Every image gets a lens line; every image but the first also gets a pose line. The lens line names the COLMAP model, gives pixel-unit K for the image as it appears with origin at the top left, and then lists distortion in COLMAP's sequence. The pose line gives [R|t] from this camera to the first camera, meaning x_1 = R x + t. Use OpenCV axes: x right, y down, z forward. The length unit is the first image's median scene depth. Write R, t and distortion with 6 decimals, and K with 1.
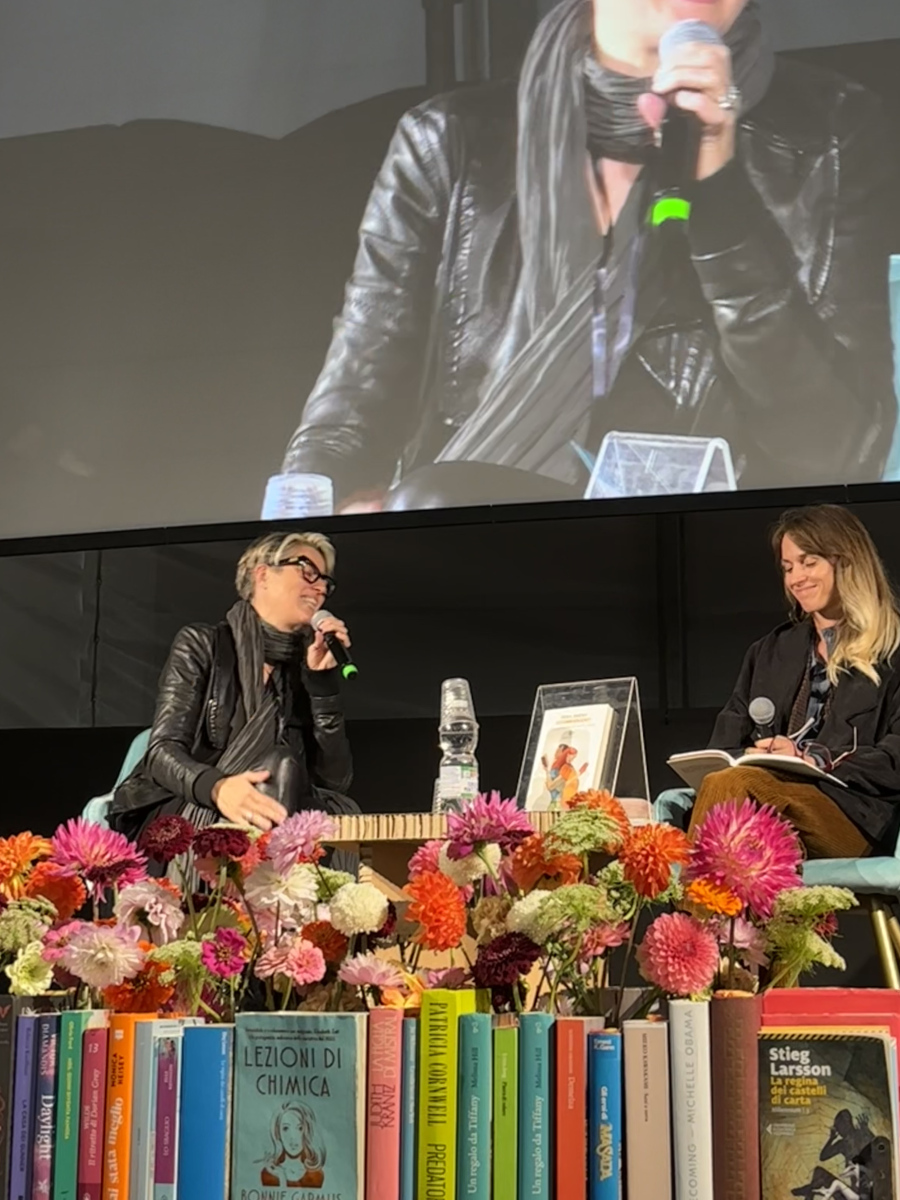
lens RADIAL K [[2110.3, 0, 449.6], [0, 2110.3, 509.3], [0, 0, 1]] dist [0.198049, -0.876144]
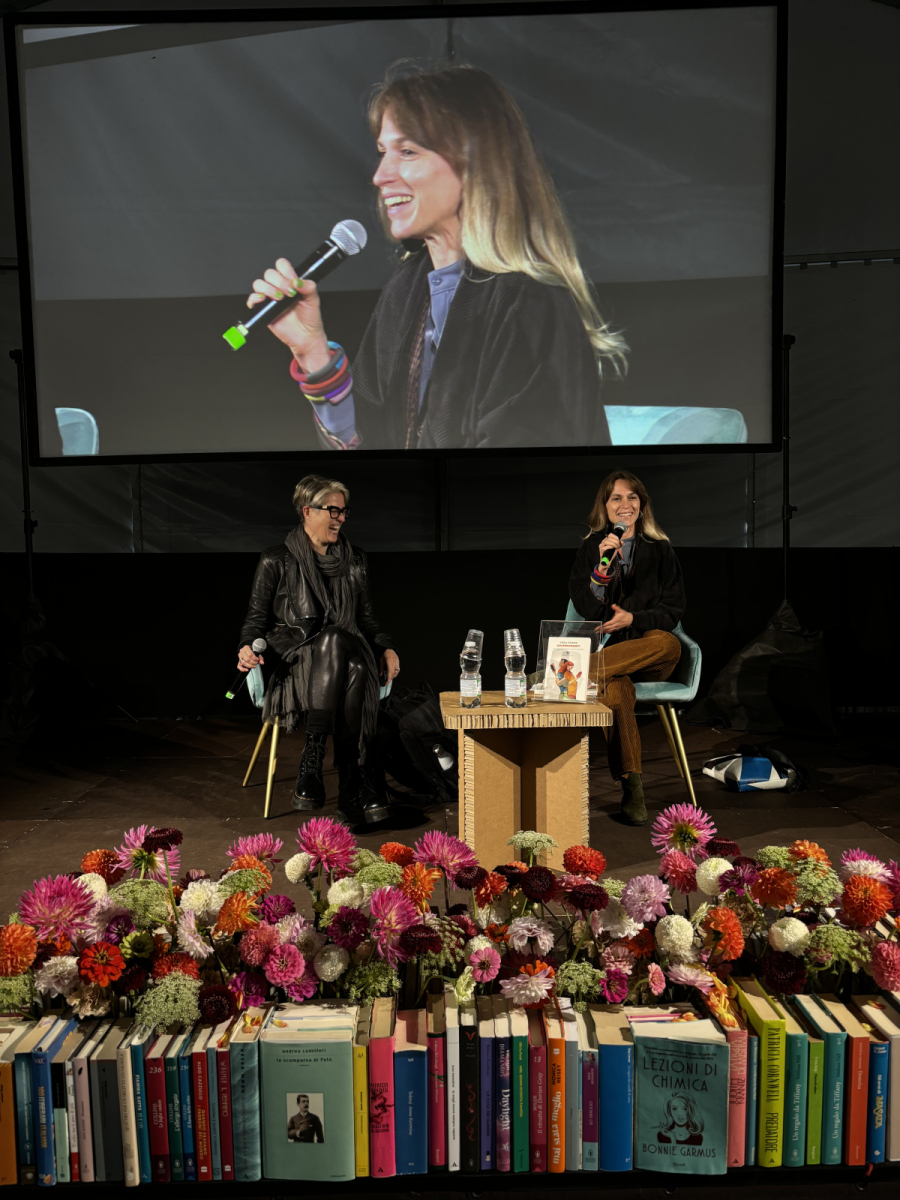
lens RADIAL K [[904.1, 0, 450.0], [0, 904.1, 600.0], [0, 0, 1]] dist [0.072079, -0.086815]
pose [[0.971210, -0.021635, 0.237240, -0.372479], [-0.041748, 0.964998, 0.258913, -0.222692], [-0.234537, -0.261363, 0.936313, 0.497472]]
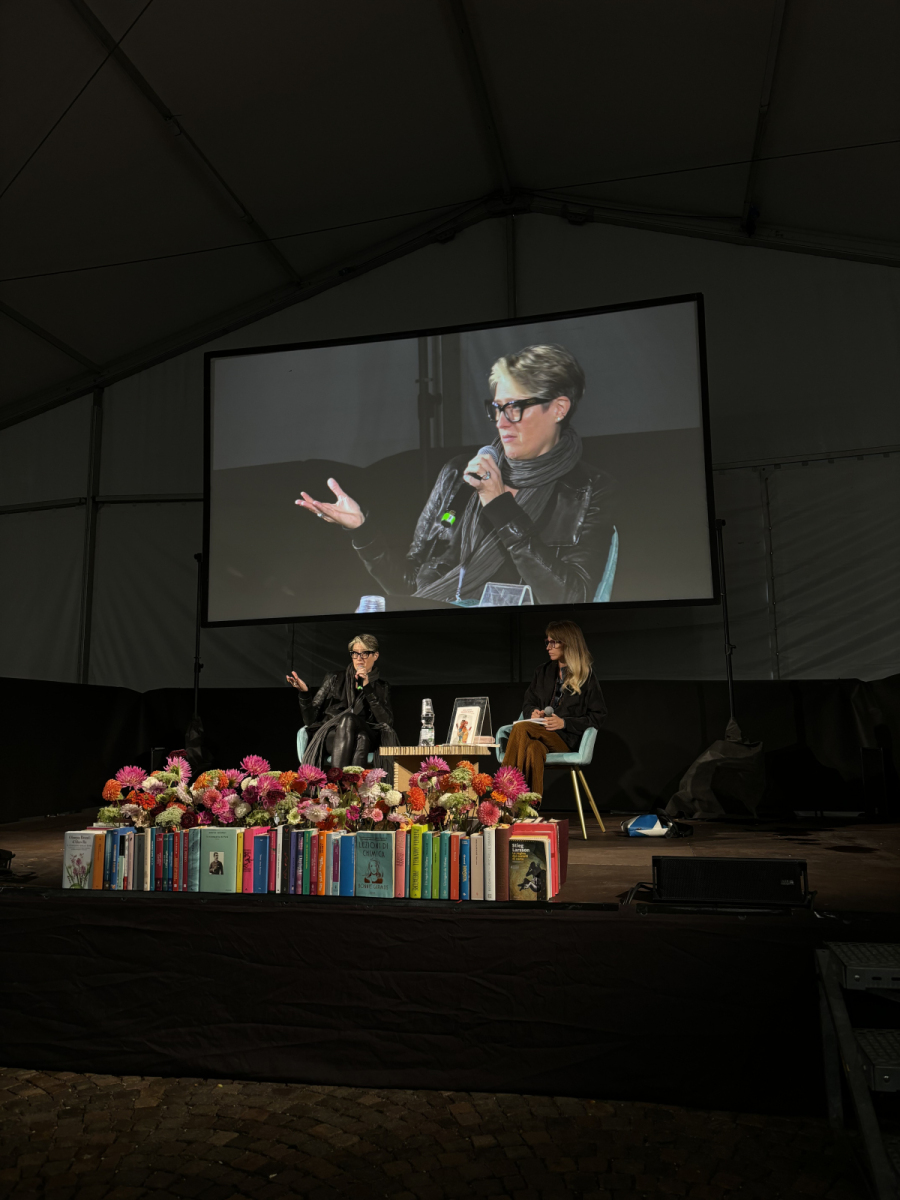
lens RADIAL K [[908.0, 0, 450.0], [0, 908.0, 600.0], [0, 0, 1]] dist [0.008188, 0.005658]
pose [[0.999877, -0.000537, 0.015644, 0.025083], [-0.000366, 0.998337, 0.057638, -0.210887], [-0.015649, -0.057637, 0.998215, -0.413359]]
